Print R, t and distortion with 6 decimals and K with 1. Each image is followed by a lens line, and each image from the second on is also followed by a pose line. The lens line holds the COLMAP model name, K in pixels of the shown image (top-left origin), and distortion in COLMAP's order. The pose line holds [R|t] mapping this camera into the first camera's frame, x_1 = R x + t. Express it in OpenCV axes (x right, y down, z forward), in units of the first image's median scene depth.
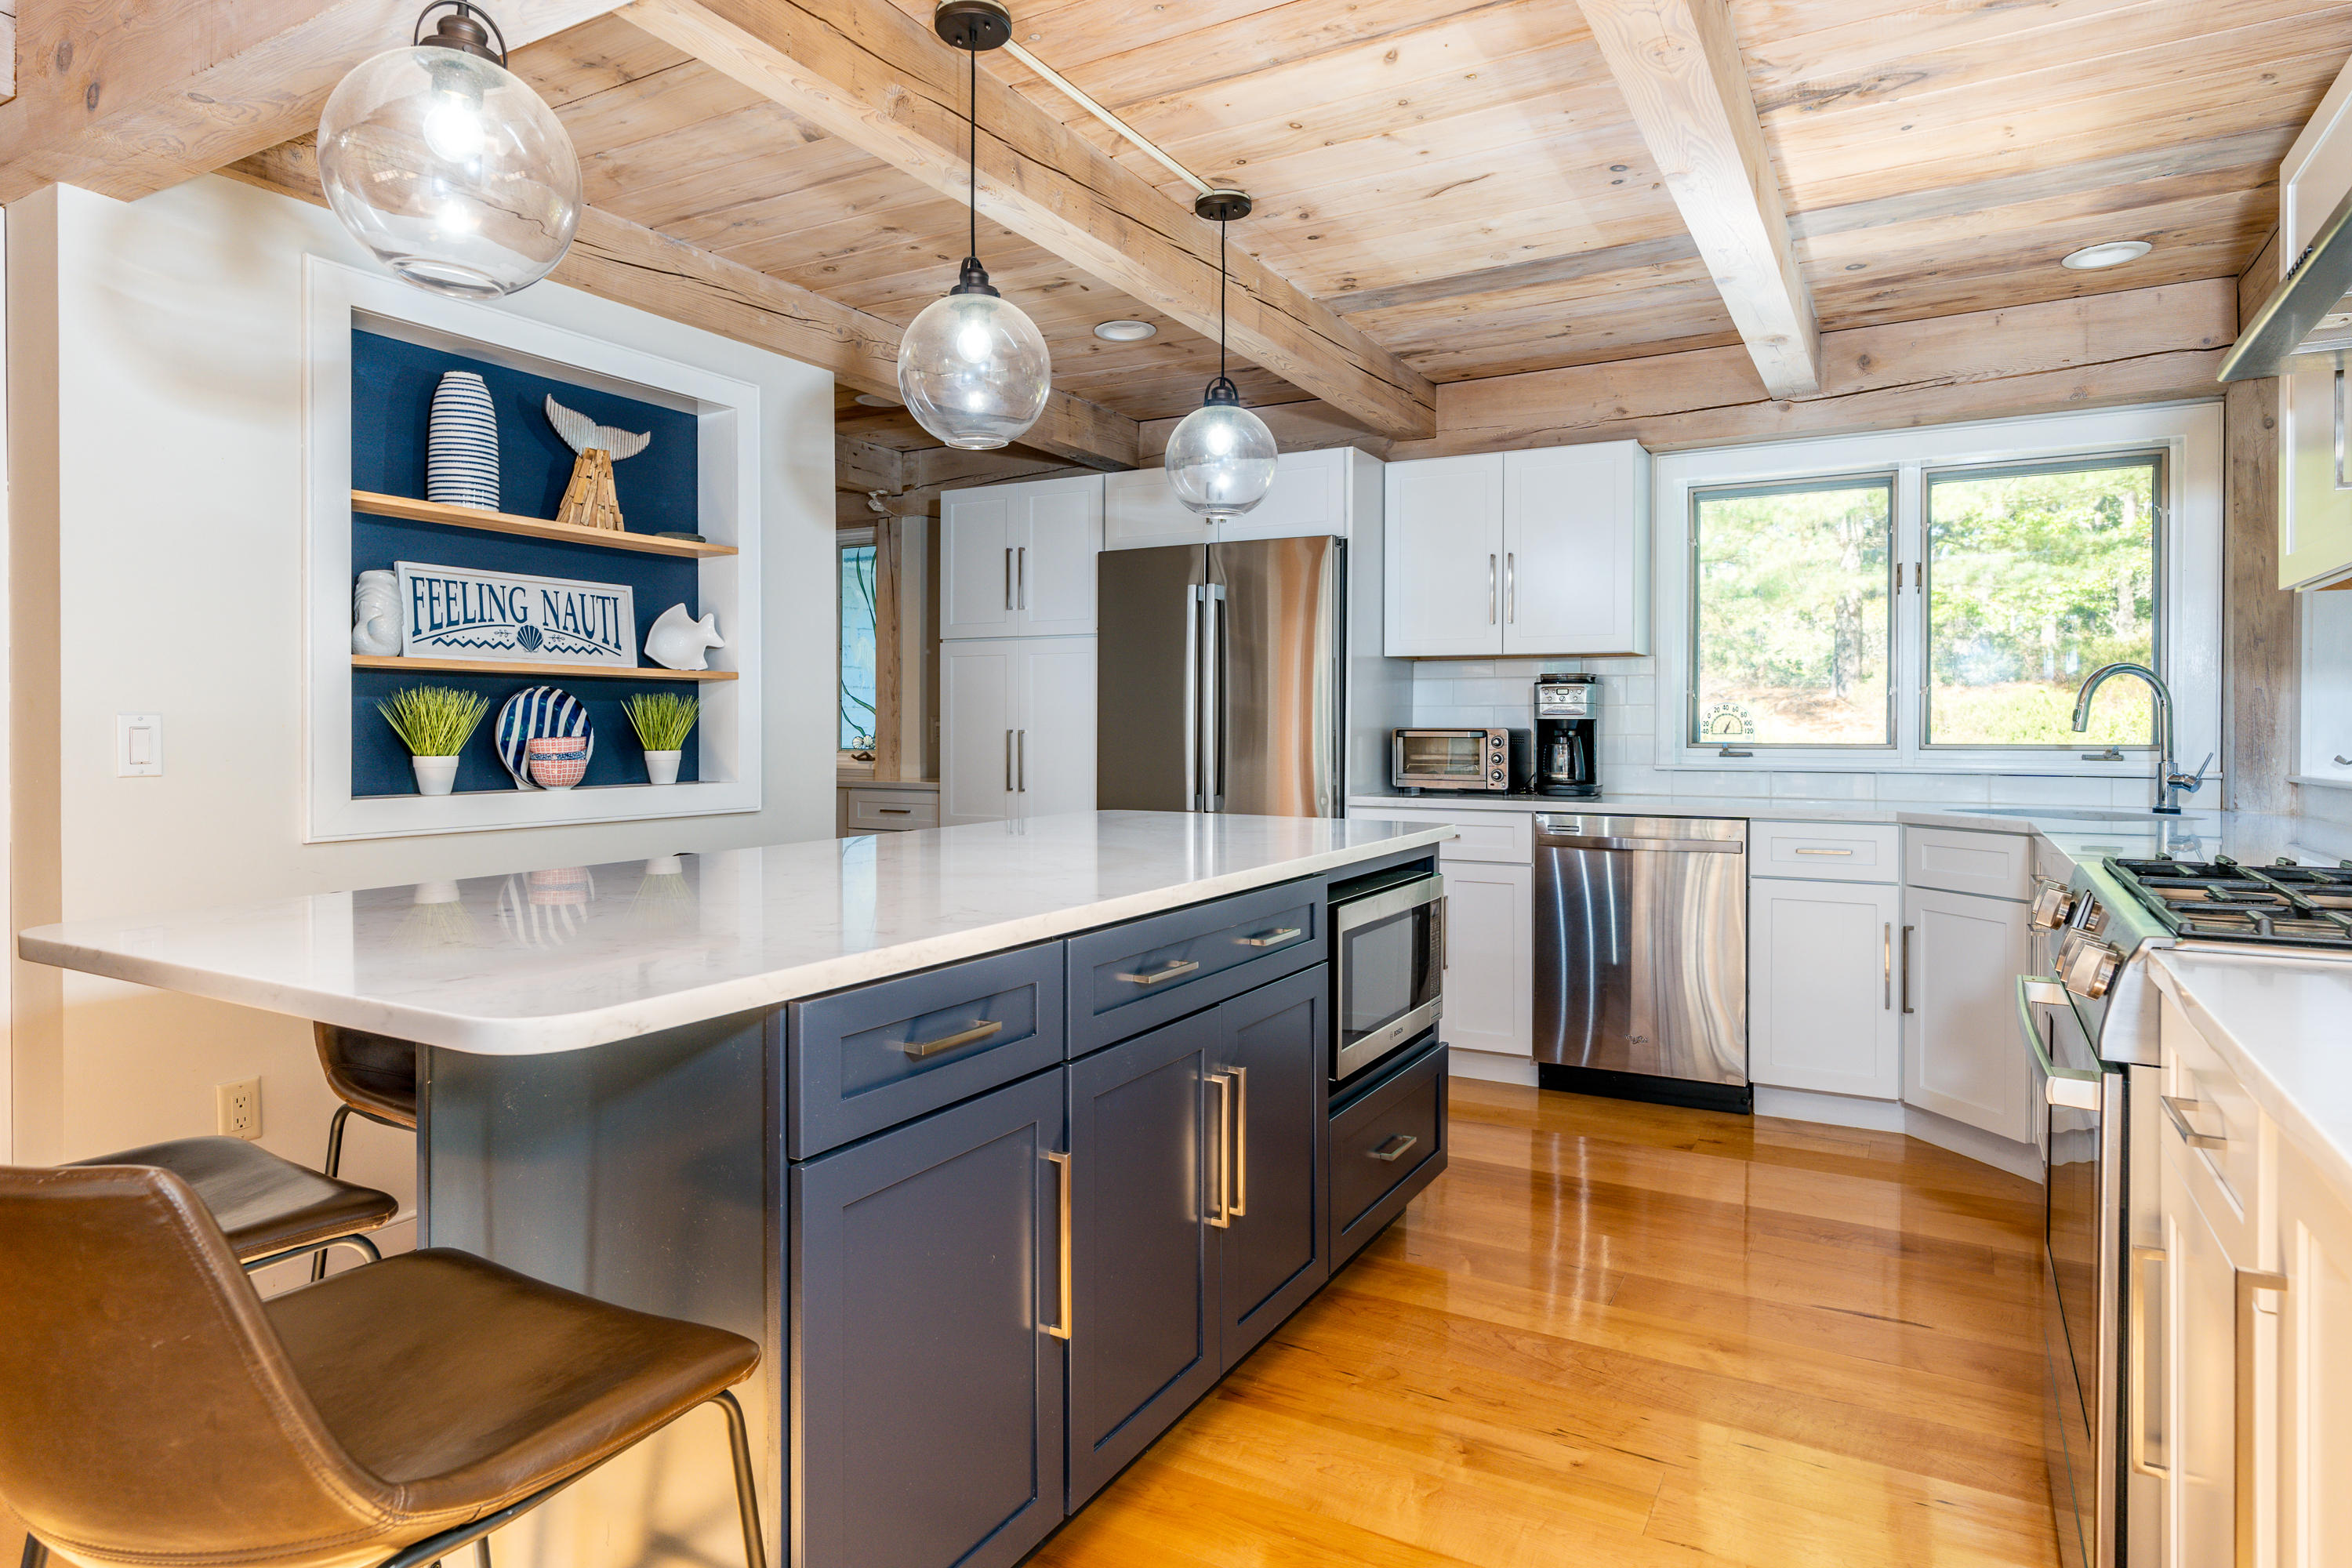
lens RADIAL K [[1299.3, 0, 1180.7], [0, 1299.3, 738.2], [0, 0, 1]] dist [-0.000993, -0.000222]
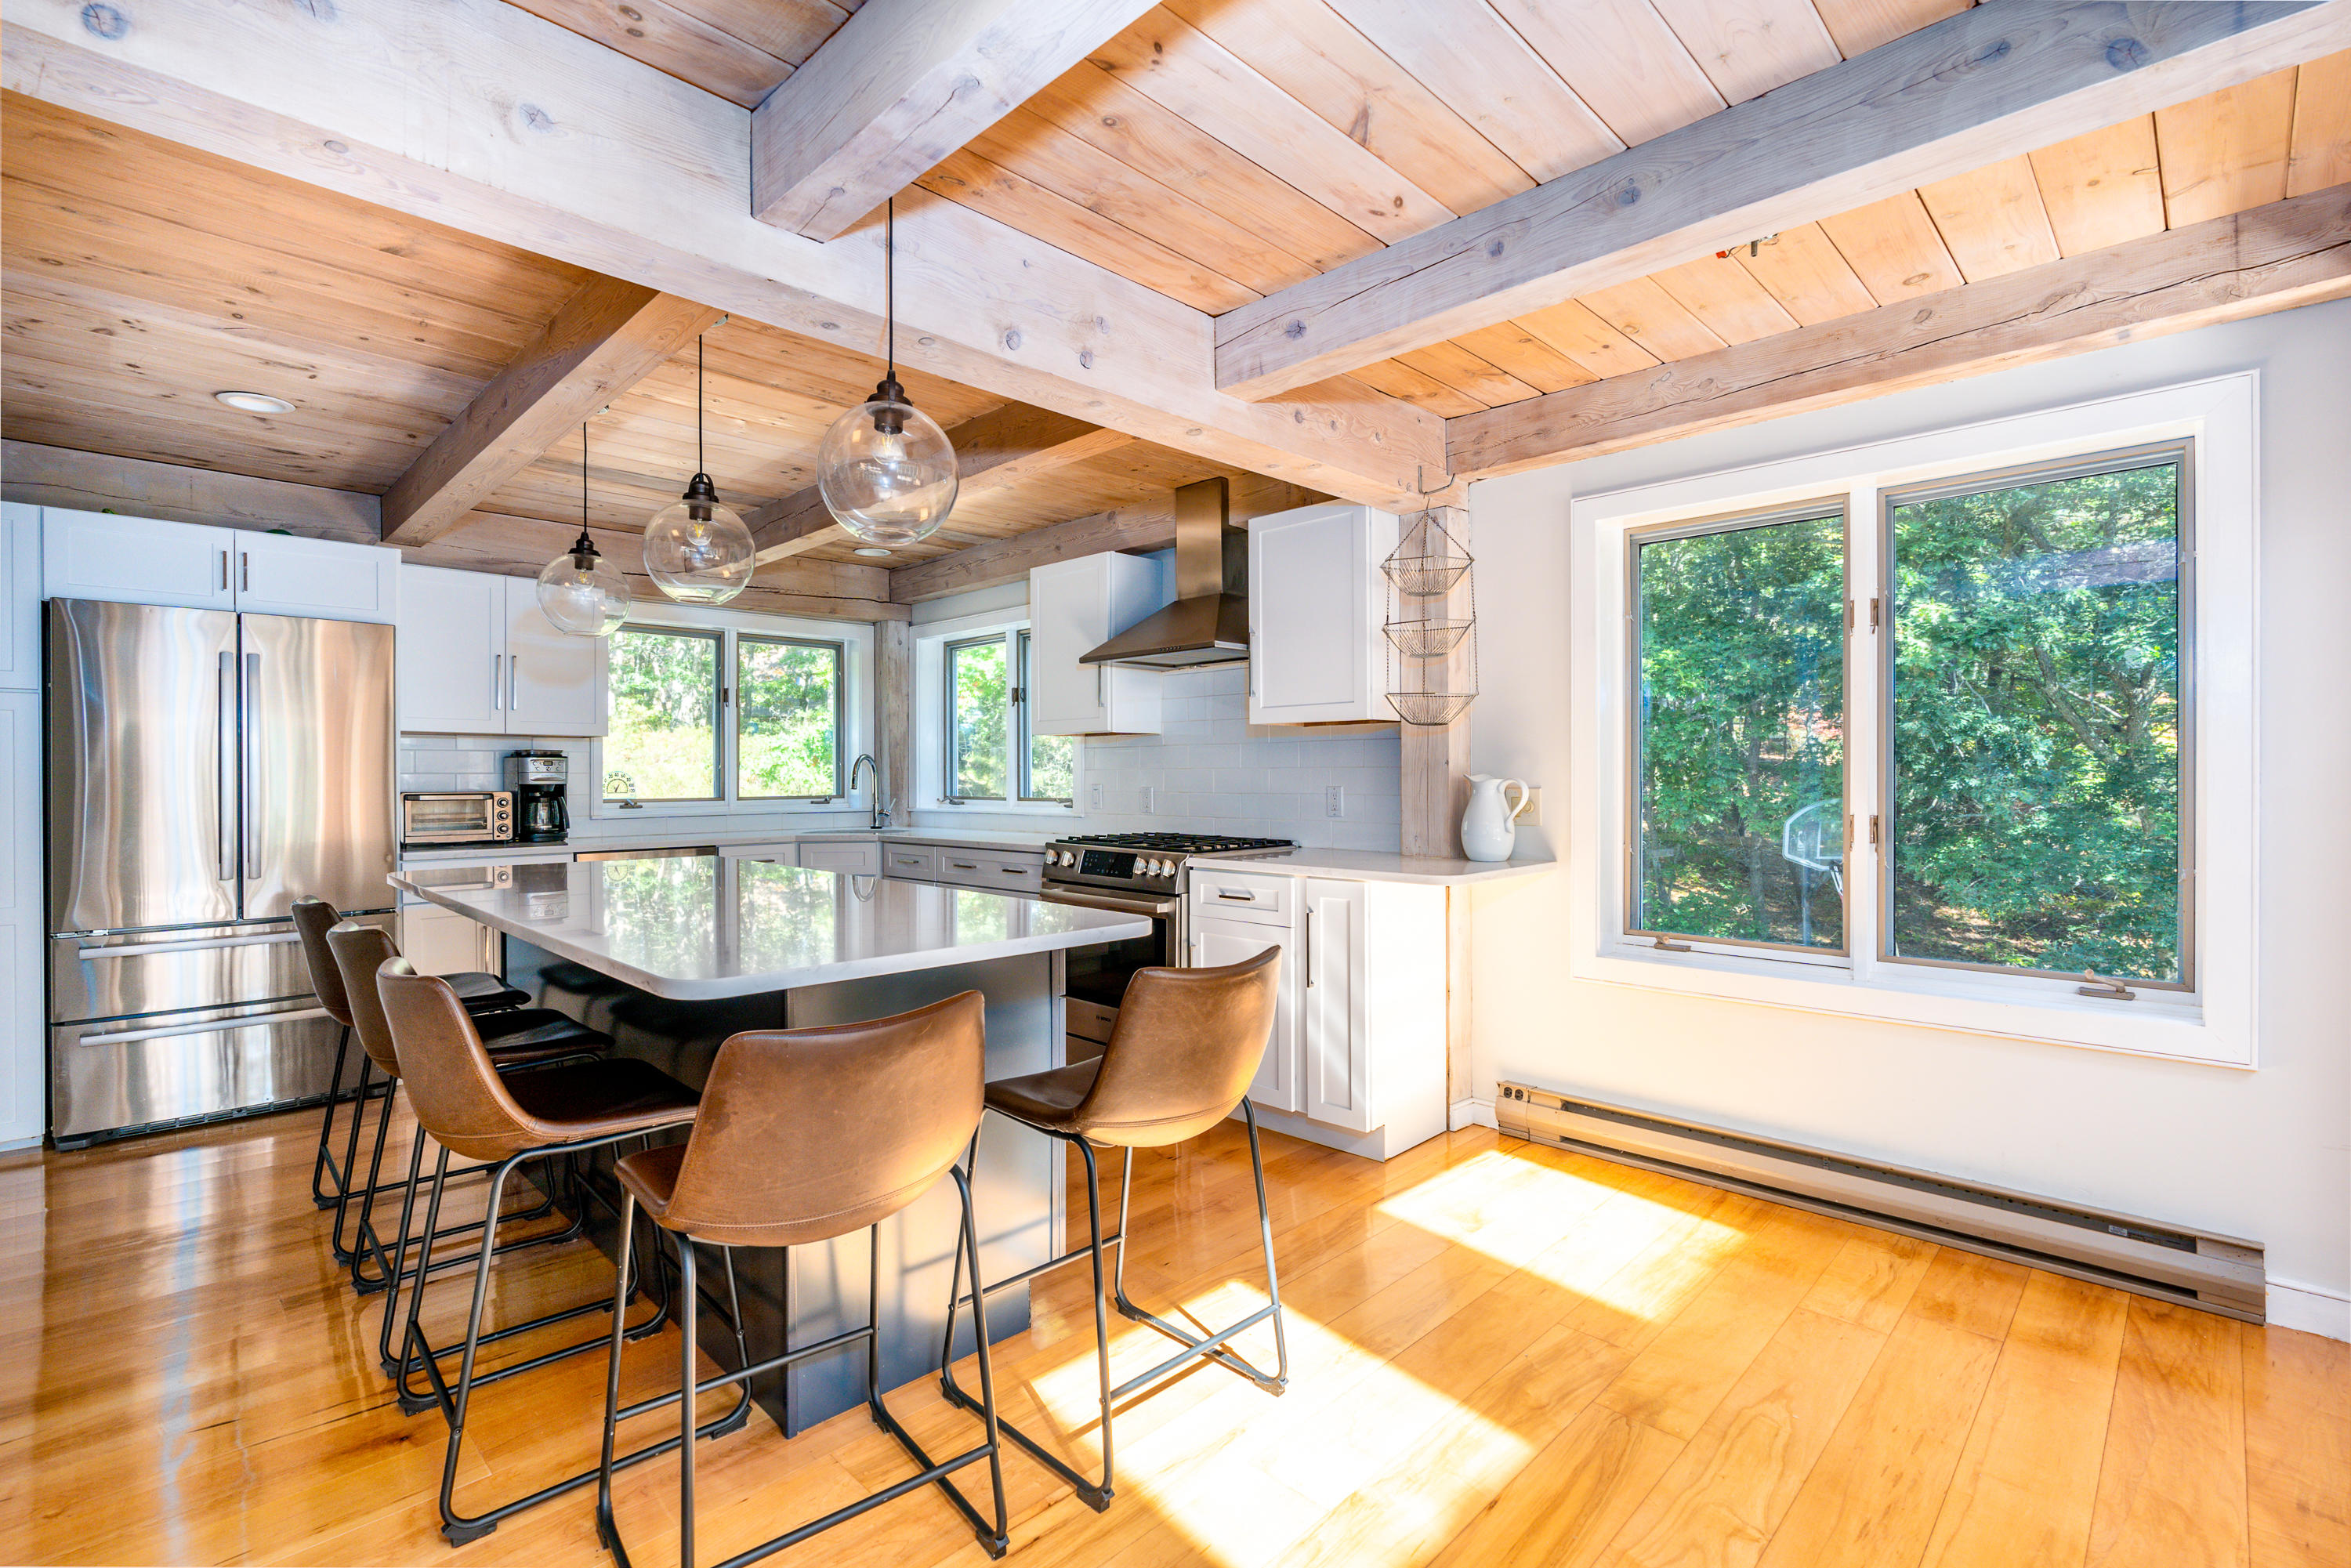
lens RADIAL K [[1080.6, 0, 1163.9], [0, 1080.6, 777.0], [0, 0, 1]] dist [-0.020656, 0.000192]
pose [[0.269414, -0.000724, 0.963024, -0.591987], [0.007720, 0.999969, -0.001408, -0.015284], [-0.962994, 0.007814, 0.269411, 0.093567]]
